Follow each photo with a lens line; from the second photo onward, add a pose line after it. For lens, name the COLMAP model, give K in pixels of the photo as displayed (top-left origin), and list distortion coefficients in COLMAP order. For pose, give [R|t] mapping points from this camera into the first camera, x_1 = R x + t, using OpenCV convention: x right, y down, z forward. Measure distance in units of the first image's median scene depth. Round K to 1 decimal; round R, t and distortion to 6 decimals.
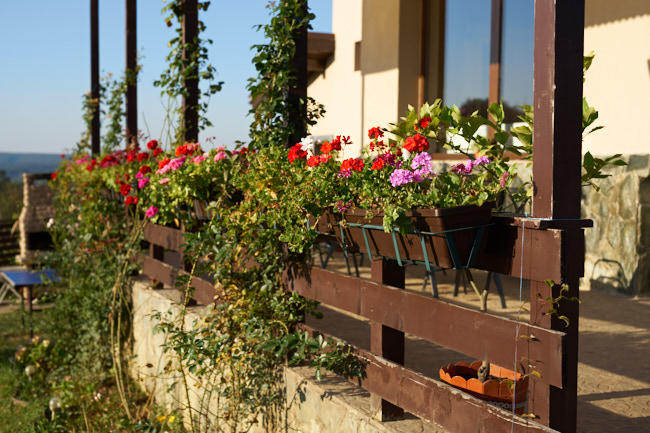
lens RADIAL K [[908.0, 0, 325.0], [0, 908.0, 216.5], [0, 0, 1]] dist [-0.001328, 0.048463]
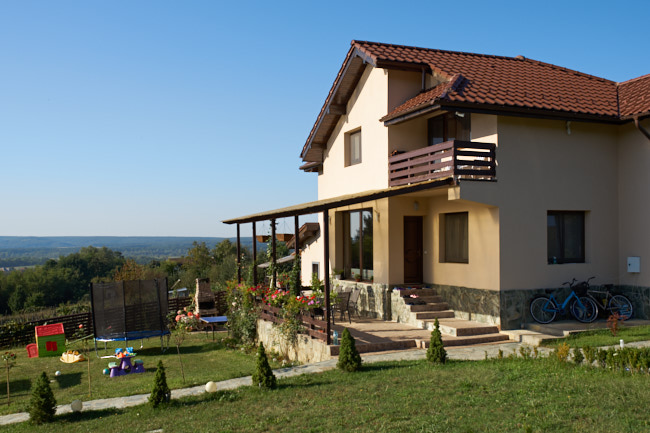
lens RADIAL K [[741.0, 0, 325.0], [0, 741.0, 216.5], [0, 0, 1]] dist [-0.013358, 0.168862]
pose [[0.999366, -0.021580, -0.028307, 0.167458], [0.019466, 0.997145, -0.072962, -0.128982], [0.029801, 0.072364, 0.996933, -2.171195]]
